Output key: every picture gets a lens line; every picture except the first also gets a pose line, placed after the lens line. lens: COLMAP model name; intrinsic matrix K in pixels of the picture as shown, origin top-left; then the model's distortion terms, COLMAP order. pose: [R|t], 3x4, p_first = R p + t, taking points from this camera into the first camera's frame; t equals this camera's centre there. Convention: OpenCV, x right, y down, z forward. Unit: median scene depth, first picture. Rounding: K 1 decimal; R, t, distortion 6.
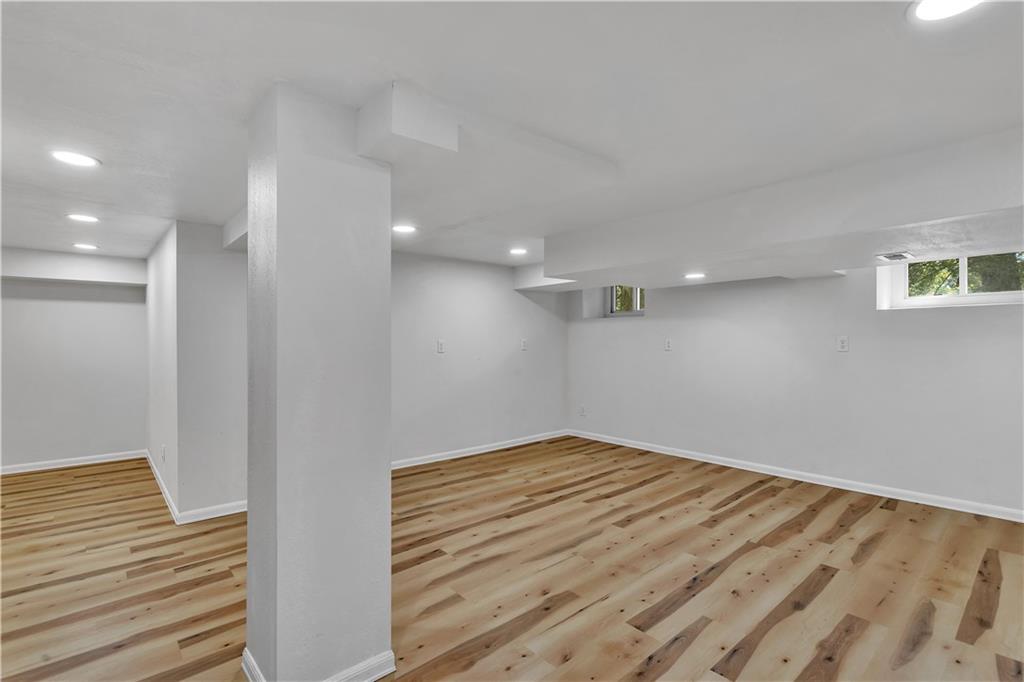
lens RADIAL K [[479.4, 0, 511.6], [0, 479.4, 339.6], [0, 0, 1]] dist [0.001685, 0.002777]
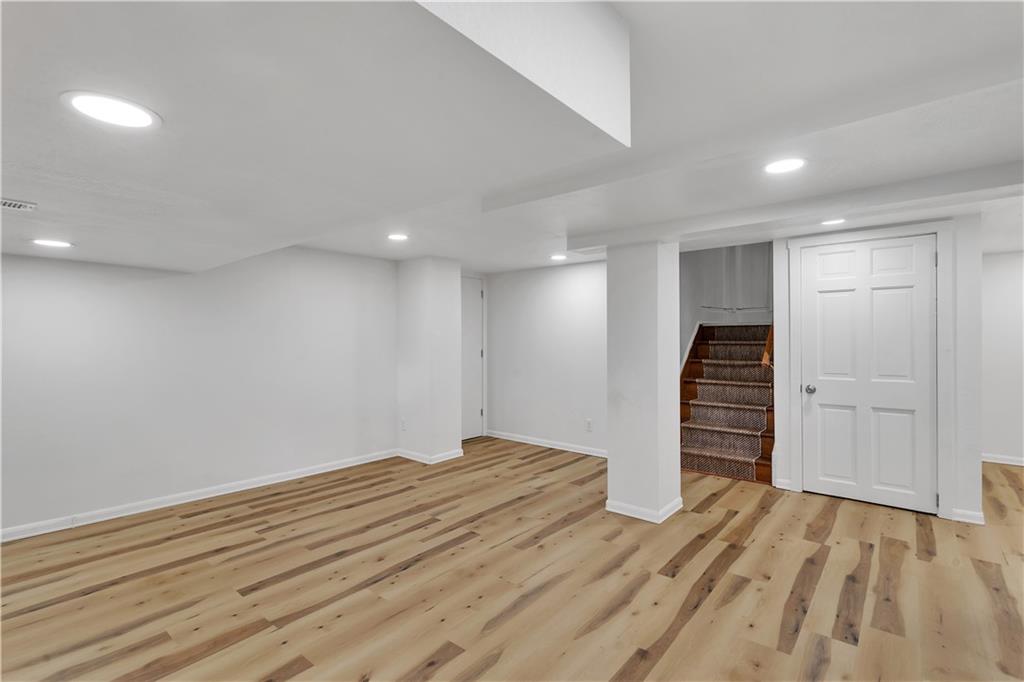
lens RADIAL K [[479.4, 0, 512.4], [0, 479.4, 339.6], [0, 0, 1]] dist [0.001685, 0.002777]
pose [[-0.987279, 0.005311, -0.158910, 0.301543], [0.004857, 0.999983, 0.003247, -0.004228], [0.158924, 0.002434, -0.987288, 1.983944]]
